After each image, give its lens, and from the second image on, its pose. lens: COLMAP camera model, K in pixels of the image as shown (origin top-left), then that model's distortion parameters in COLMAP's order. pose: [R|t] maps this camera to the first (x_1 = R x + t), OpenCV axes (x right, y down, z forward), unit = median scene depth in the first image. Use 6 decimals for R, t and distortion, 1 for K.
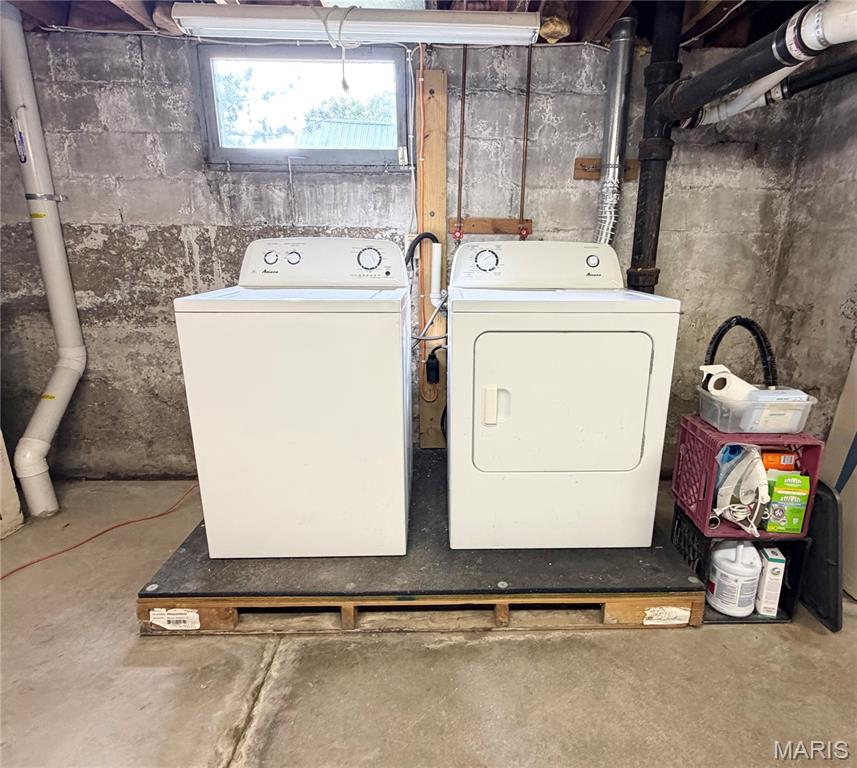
lens RADIAL K [[510.0, 0, 430.2], [0, 510.0, 383.3], [0, 0, 1]] dist [0.001173, -0.003029]
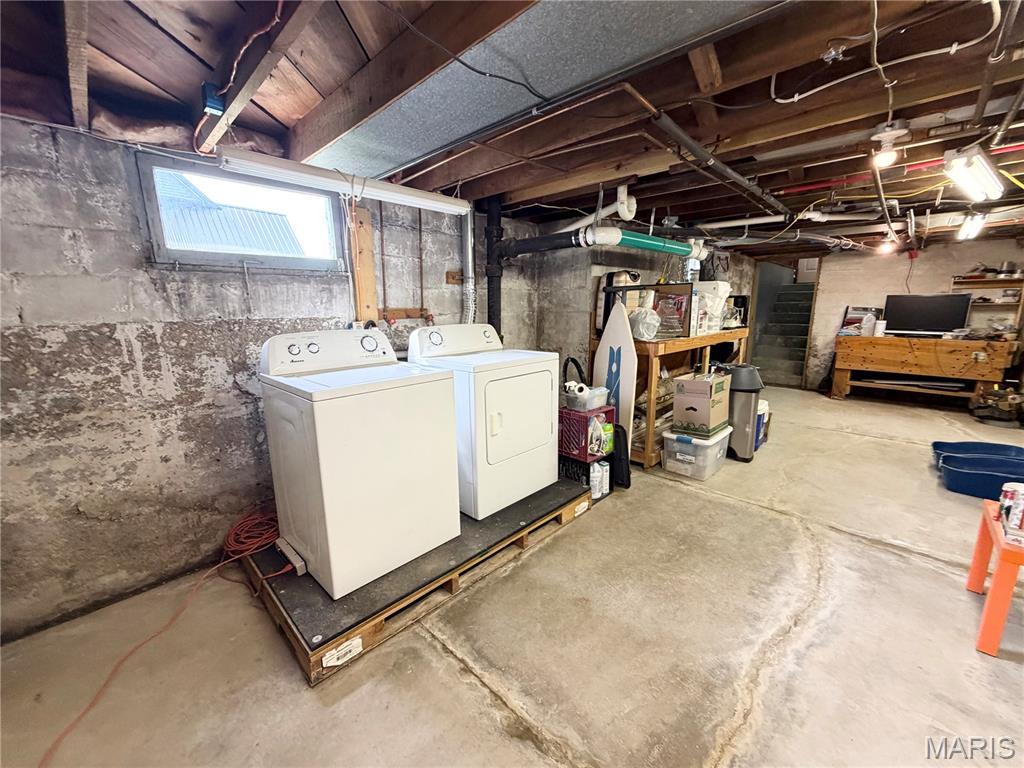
lens RADIAL K [[407.0, 0, 512.2], [0, 407.0, 383.7], [0, 0, 1]] dist [-0.002077, -0.000296]
pose [[0.717843, -0.148345, 0.680217, -0.514916], [0.201201, 0.979549, 0.001295, -0.053825], [-0.666498, 0.135931, 0.733010, -0.036265]]
